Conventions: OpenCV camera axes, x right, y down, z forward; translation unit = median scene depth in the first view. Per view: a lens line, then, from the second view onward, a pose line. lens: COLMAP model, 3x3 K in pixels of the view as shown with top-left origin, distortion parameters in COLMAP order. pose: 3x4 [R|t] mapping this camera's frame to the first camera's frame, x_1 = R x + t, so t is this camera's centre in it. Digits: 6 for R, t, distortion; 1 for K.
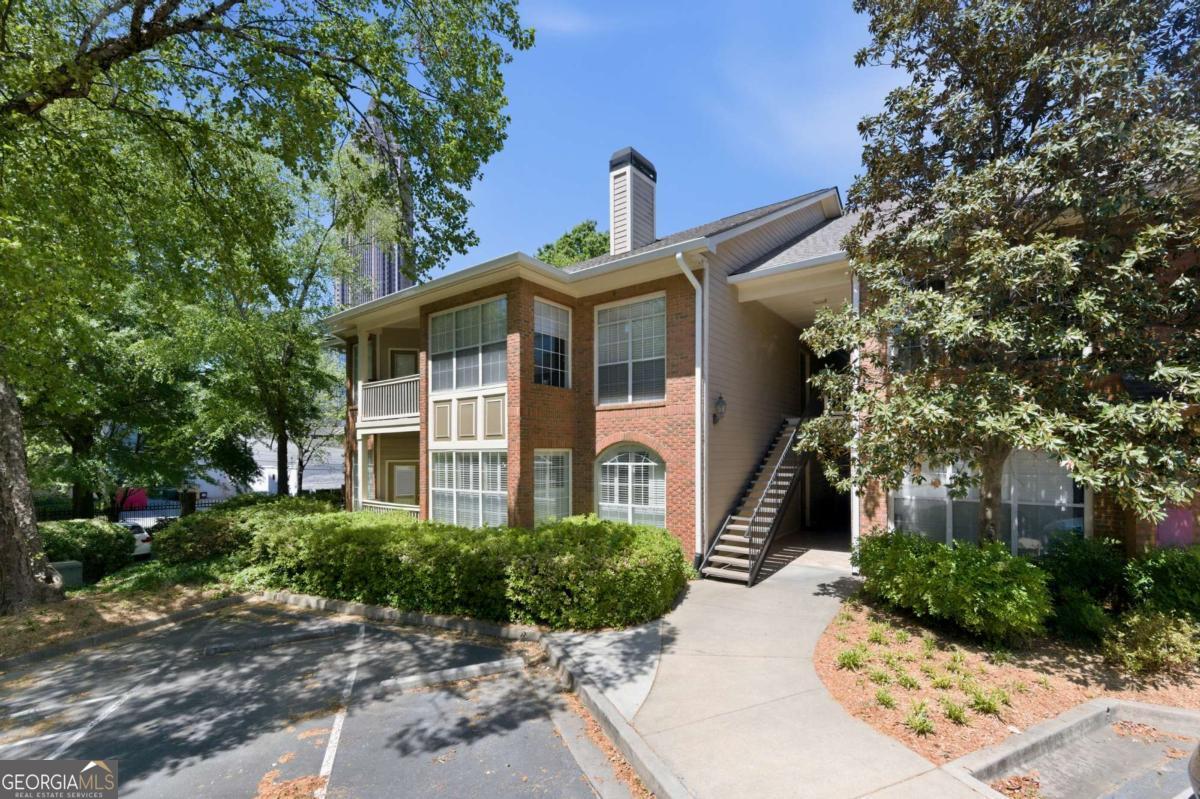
lens RADIAL K [[502.5, 0, 605.0], [0, 502.5, 451.1], [0, 0, 1]] dist [-0.000564, -0.000835]
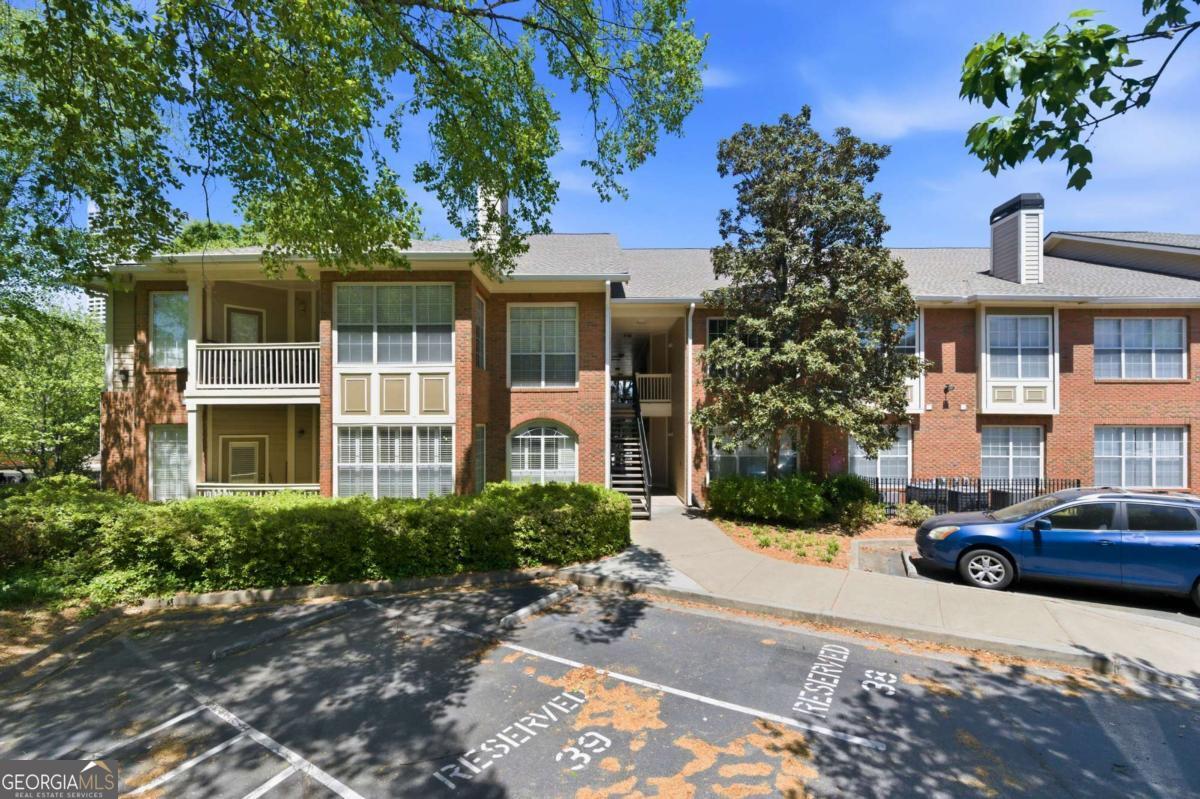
lens RADIAL K [[463.4, 0, 600.7], [0, 463.4, 429.6], [0, 0, 1]] dist [-0.000300, -0.000019]
pose [[0.822781, 0.002811, 0.568352, -0.517875], [-0.002912, 0.999995, -0.000730, 0.008800], [-0.568352, -0.001055, 0.822785, -0.017177]]
